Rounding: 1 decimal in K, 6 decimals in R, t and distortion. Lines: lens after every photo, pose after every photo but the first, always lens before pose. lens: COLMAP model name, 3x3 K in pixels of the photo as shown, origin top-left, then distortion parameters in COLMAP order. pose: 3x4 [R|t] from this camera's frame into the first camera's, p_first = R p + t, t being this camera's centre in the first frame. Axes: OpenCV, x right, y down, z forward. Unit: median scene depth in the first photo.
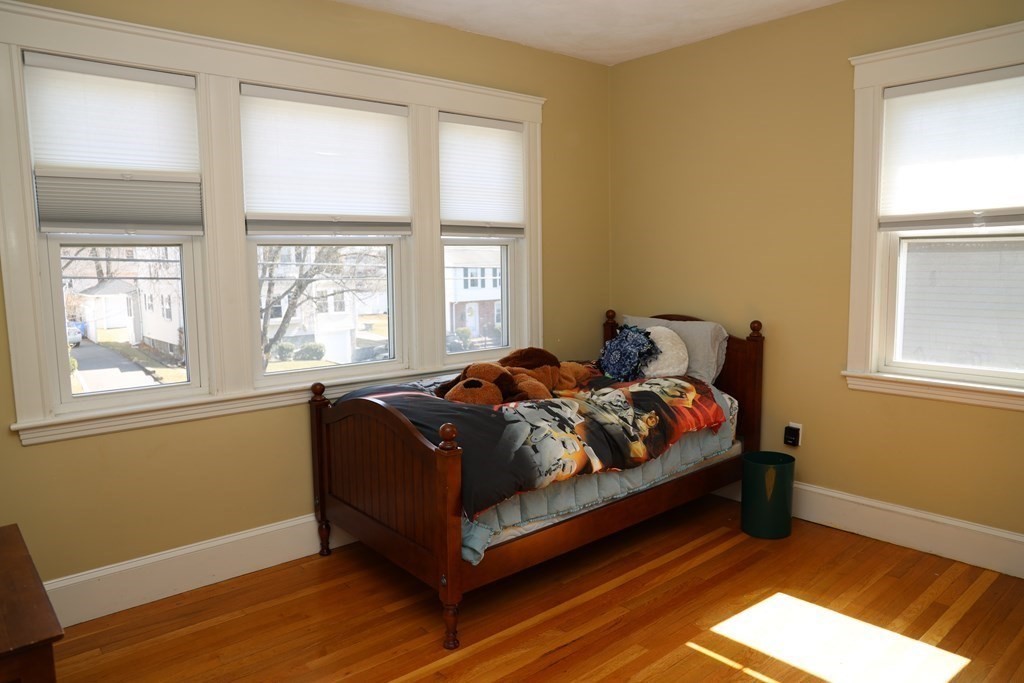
lens RADIAL K [[699.8, 0, 512.0], [0, 699.8, 341.5], [0, 0, 1]] dist [-0.095601, 0.065688]
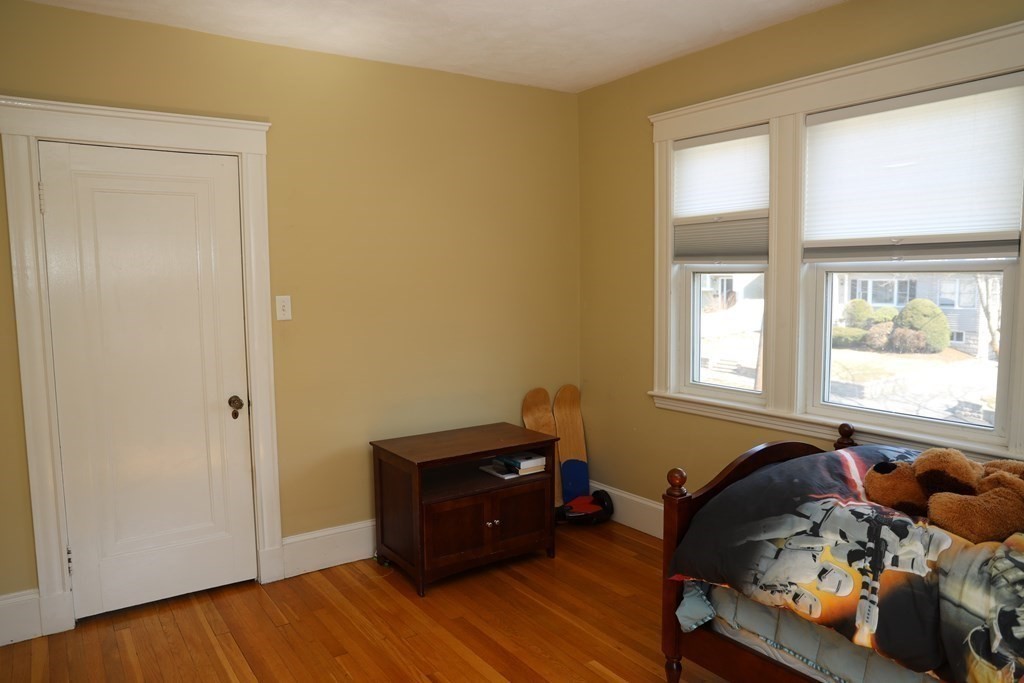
lens RADIAL K [[699.8, 0, 512.0], [0, 699.8, 341.5], [0, 0, 1]] dist [-0.095601, 0.065688]
pose [[-0.105616, 0.104831, -0.988866, 0.779512], [-0.103401, 0.987879, 0.115770, -0.128122], [0.989016, 0.114477, -0.093496, 0.774570]]
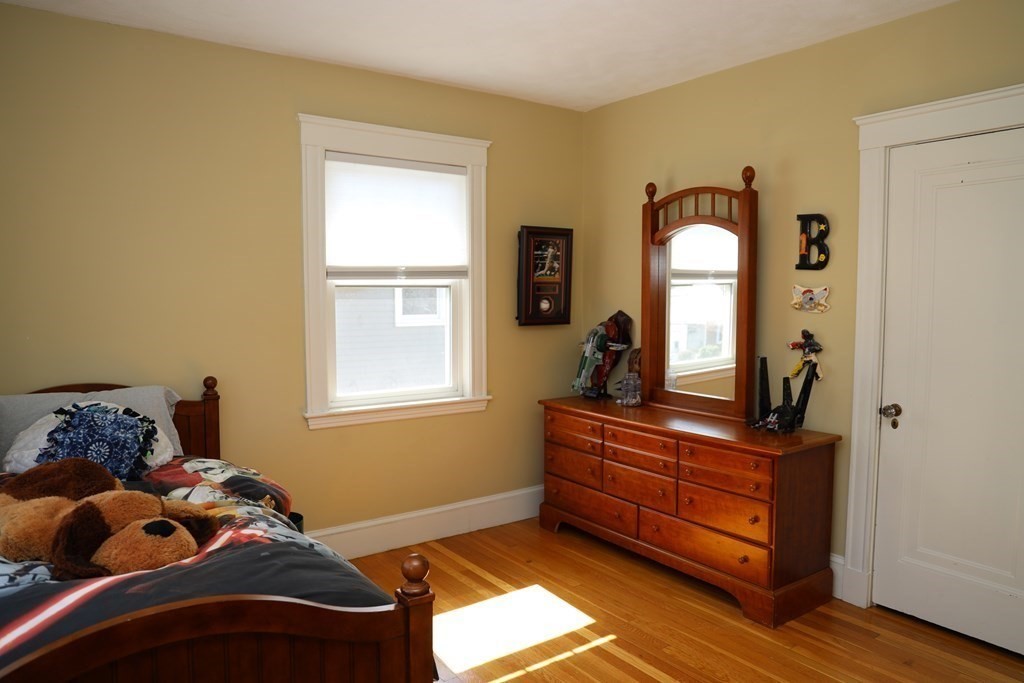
lens RADIAL K [[699.8, 0, 512.0], [0, 699.8, 341.5], [0, 0, 1]] dist [-0.095601, 0.065688]
pose [[0.094130, -0.053538, 0.994119, -0.468546], [0.116898, 0.992240, 0.042368, -0.065853], [-0.988673, 0.112222, 0.099658, 0.528886]]
